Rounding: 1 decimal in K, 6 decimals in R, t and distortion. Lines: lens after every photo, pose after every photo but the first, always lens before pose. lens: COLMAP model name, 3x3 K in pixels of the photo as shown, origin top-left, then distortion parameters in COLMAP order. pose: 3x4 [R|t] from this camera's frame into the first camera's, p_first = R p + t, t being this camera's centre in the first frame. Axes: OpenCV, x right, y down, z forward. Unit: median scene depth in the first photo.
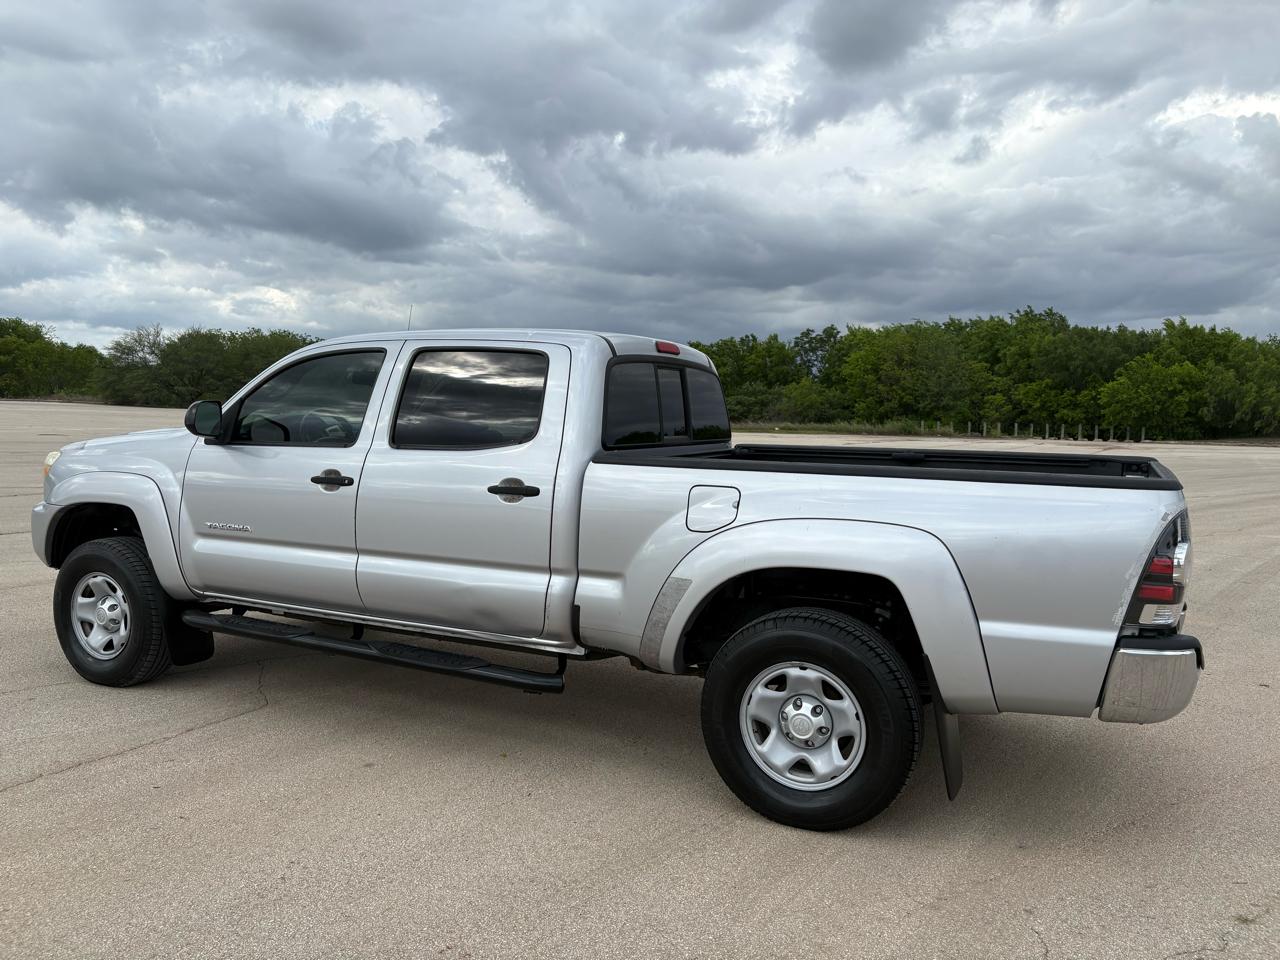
lens RADIAL K [[963.3, 0, 648.7], [0, 963.3, 477.3], [0, 0, 1]] dist [0.047619, -0.059067]
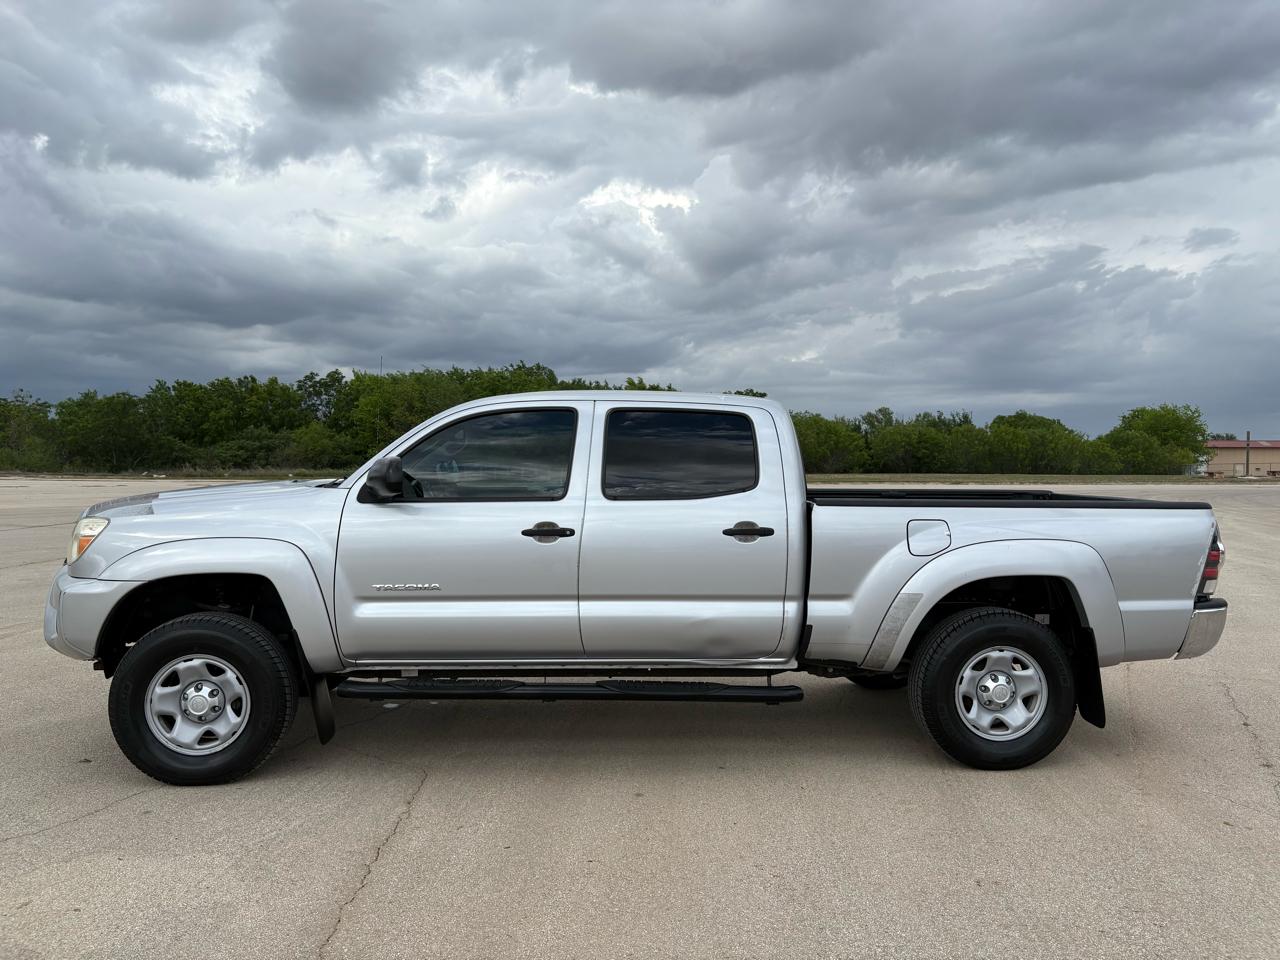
lens RADIAL K [[963.3, 0, 648.7], [0, 963.3, 477.3], [0, 0, 1]] dist [0.047619, -0.059067]
pose [[0.863817, -0.018282, 0.503475, -0.829146], [0.041660, 0.998511, -0.035218, -0.016455], [-0.502081, 0.051397, 0.863292, 0.049895]]
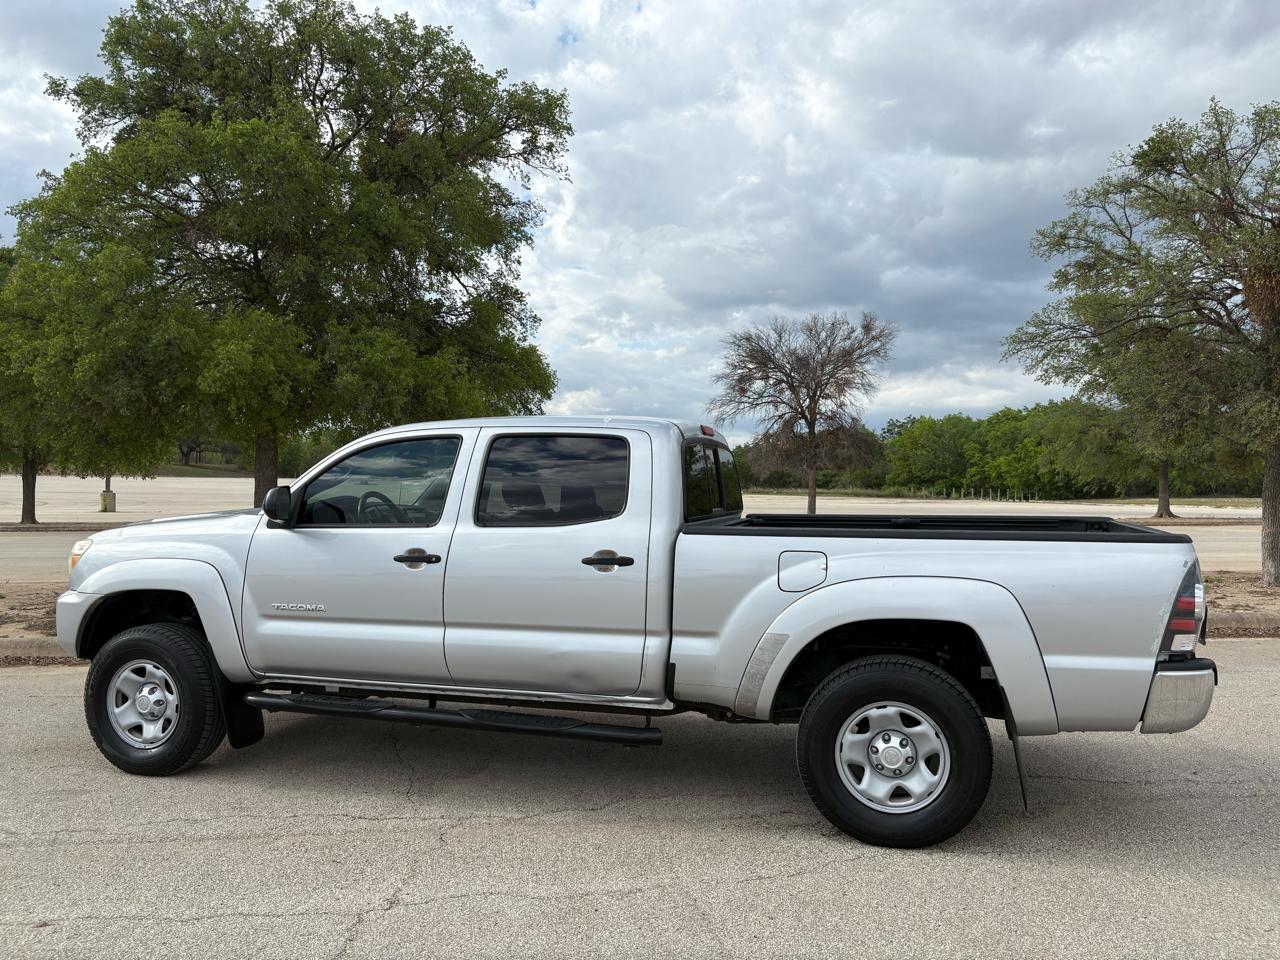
lens RADIAL K [[963.3, 0, 648.7], [0, 963.3, 477.3], [0, 0, 1]] dist [0.047619, -0.059067]
pose [[0.985760, -0.019220, 0.167055, -0.276257], [0.031327, 0.997045, -0.070141, -0.003795], [-0.165213, 0.074375, 0.983450, -0.102452]]
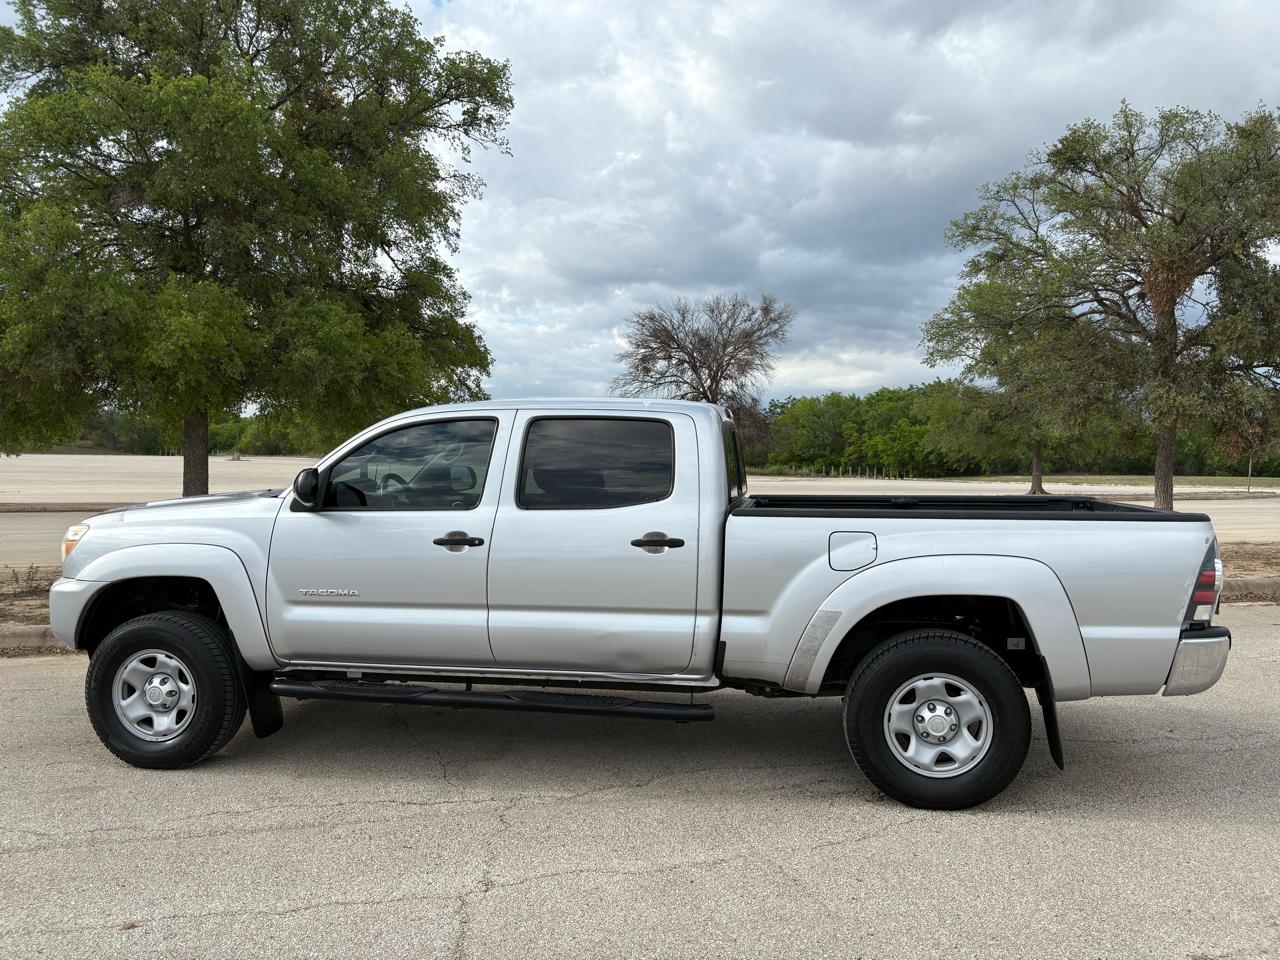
lens RADIAL K [[963.3, 0, 648.7], [0, 963.3, 477.3], [0, 0, 1]] dist [0.047619, -0.059067]
pose [[0.957902, -0.023490, 0.286134, -0.469531], [0.037221, 0.998397, -0.042643, -0.015627], [-0.284674, 0.051498, 0.957240, -0.077281]]
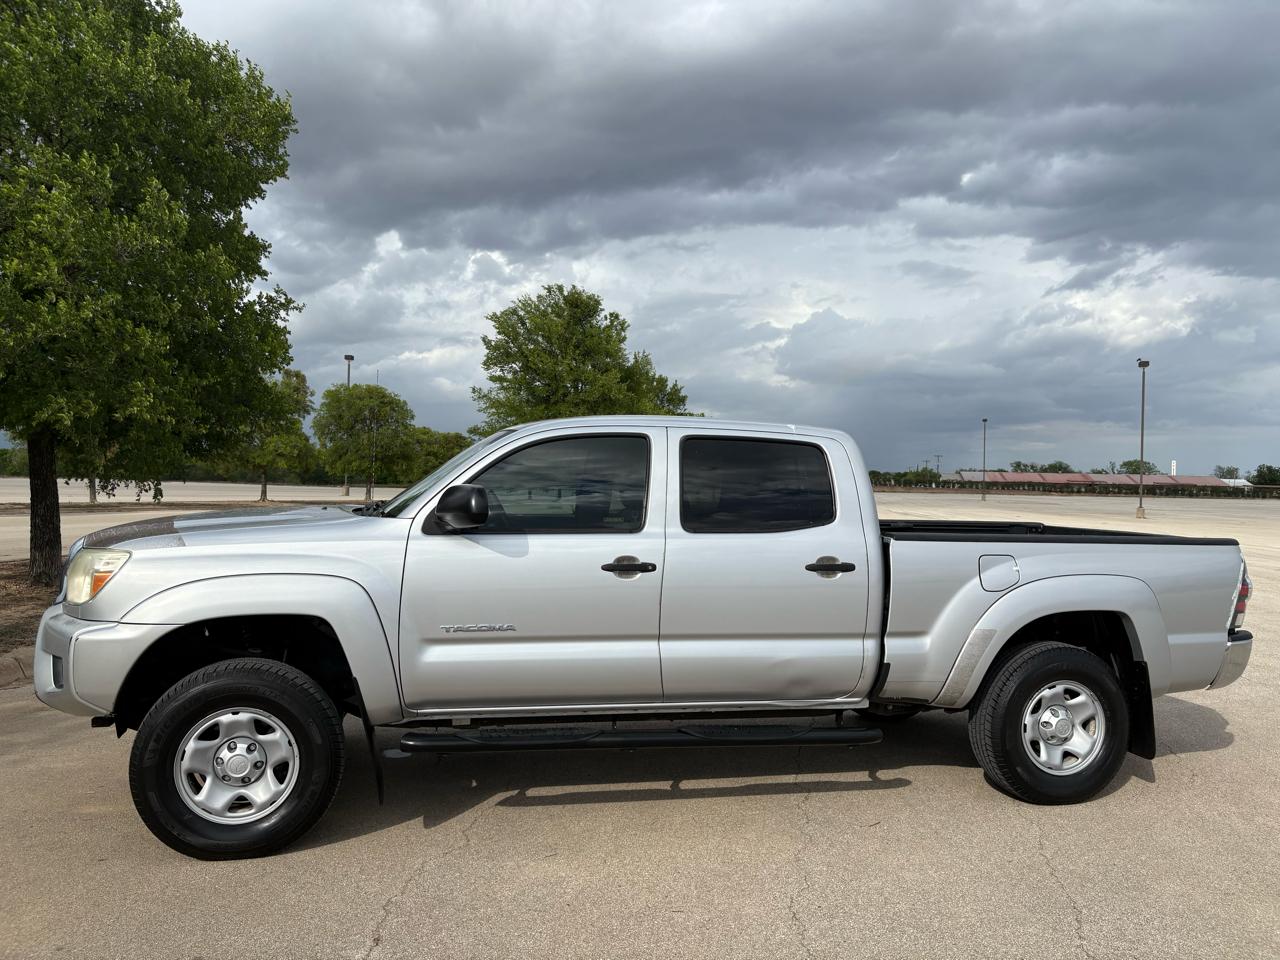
lens RADIAL K [[963.3, 0, 648.7], [0, 963.3, 477.3], [0, 0, 1]] dist [0.047619, -0.059067]
pose [[0.769260, 0.005978, 0.638908, -1.022638], [0.032416, 0.998303, -0.048369, -0.043653], [-0.638114, 0.057919, 0.767761, 0.261448]]
